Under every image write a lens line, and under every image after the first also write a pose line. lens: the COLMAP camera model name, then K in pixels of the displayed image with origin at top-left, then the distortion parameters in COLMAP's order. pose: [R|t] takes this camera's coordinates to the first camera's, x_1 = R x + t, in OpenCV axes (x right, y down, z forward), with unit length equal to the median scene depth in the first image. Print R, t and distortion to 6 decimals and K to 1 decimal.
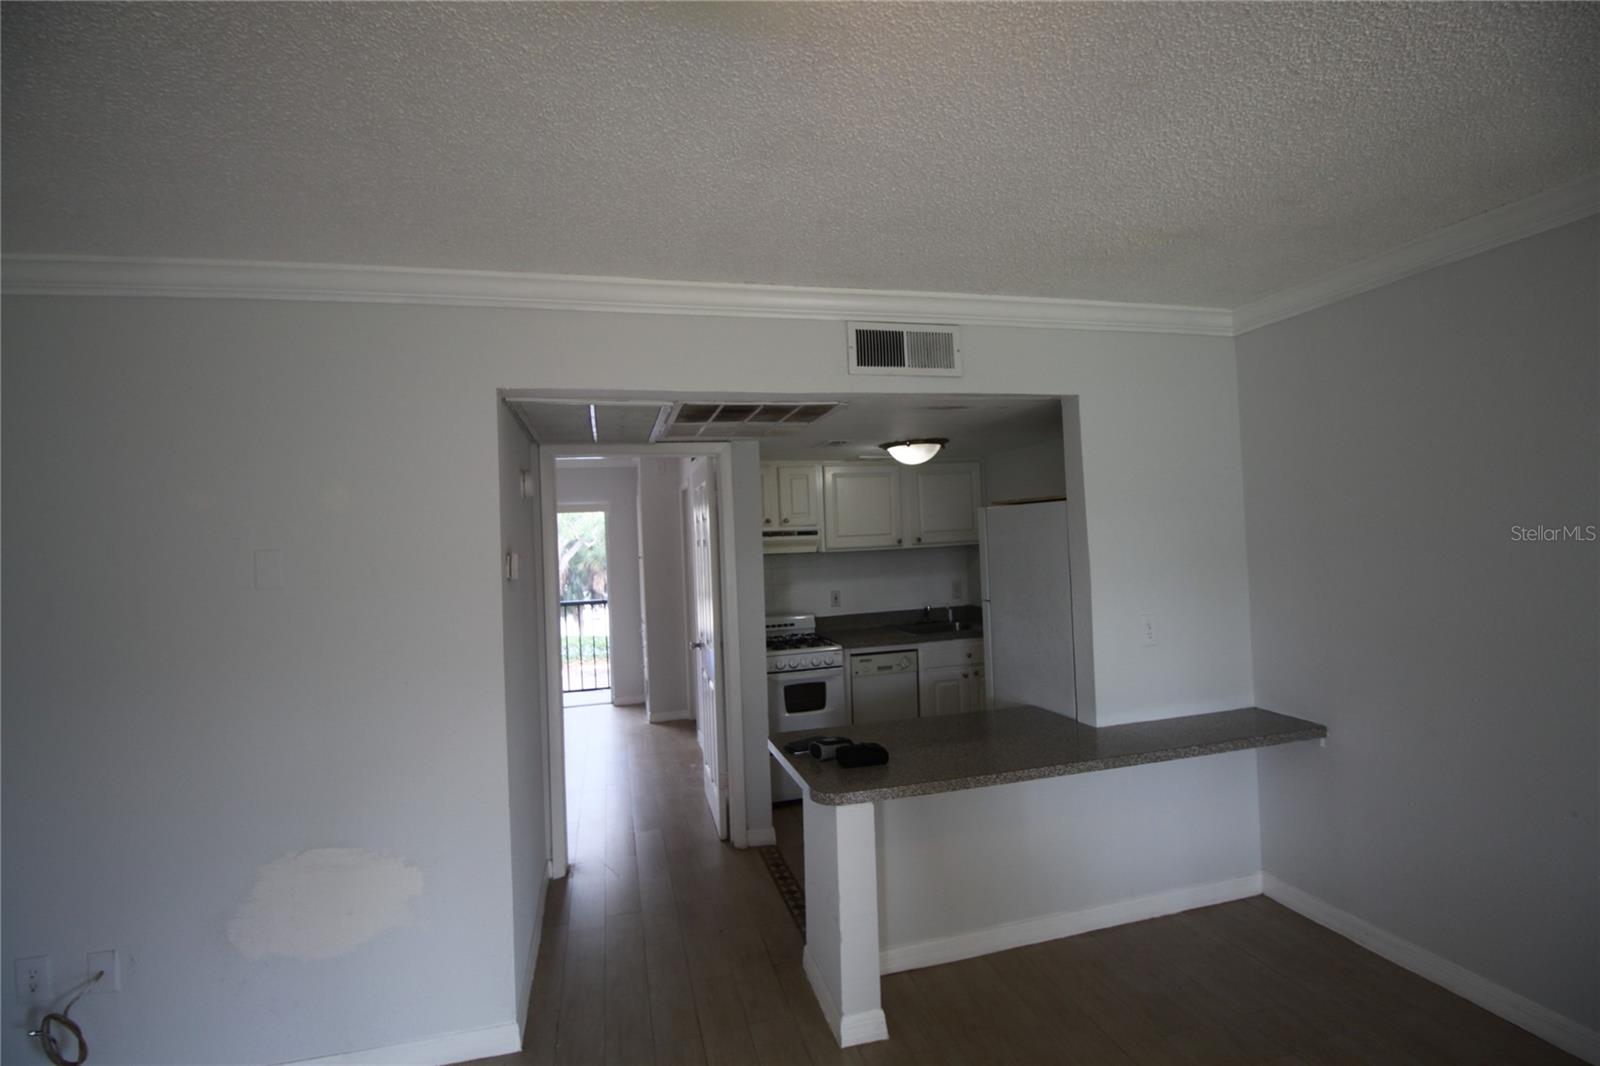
lens RADIAL K [[739.5, 0, 796.8], [0, 739.5, 531.7], [0, 0, 1]] dist [-0.006660, -0.001483]
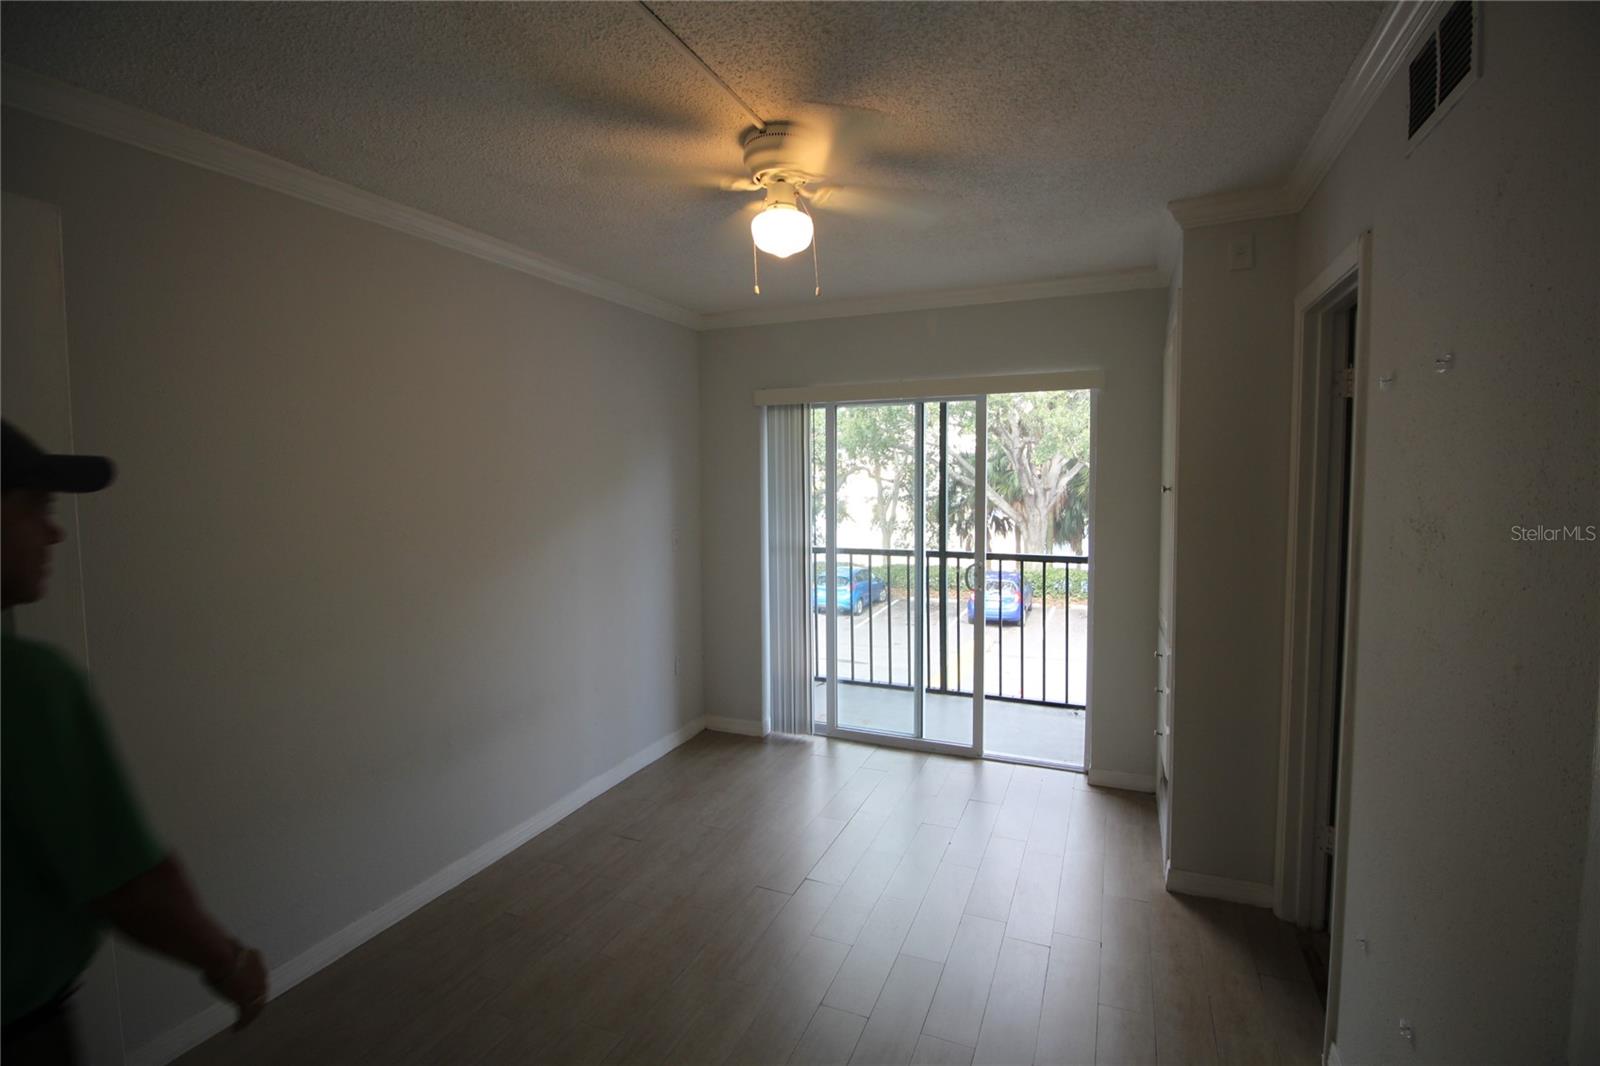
lens RADIAL K [[739.5, 0, 795.3], [0, 739.5, 526.5], [0, 0, 1]] dist [-0.006660, -0.001483]
pose [[0.787511, 0.074054, -0.611835, -0.106793], [-0.011682, 0.994370, 0.105318, 0.013155], [0.616190, -0.075791, 0.783943, 0.480615]]
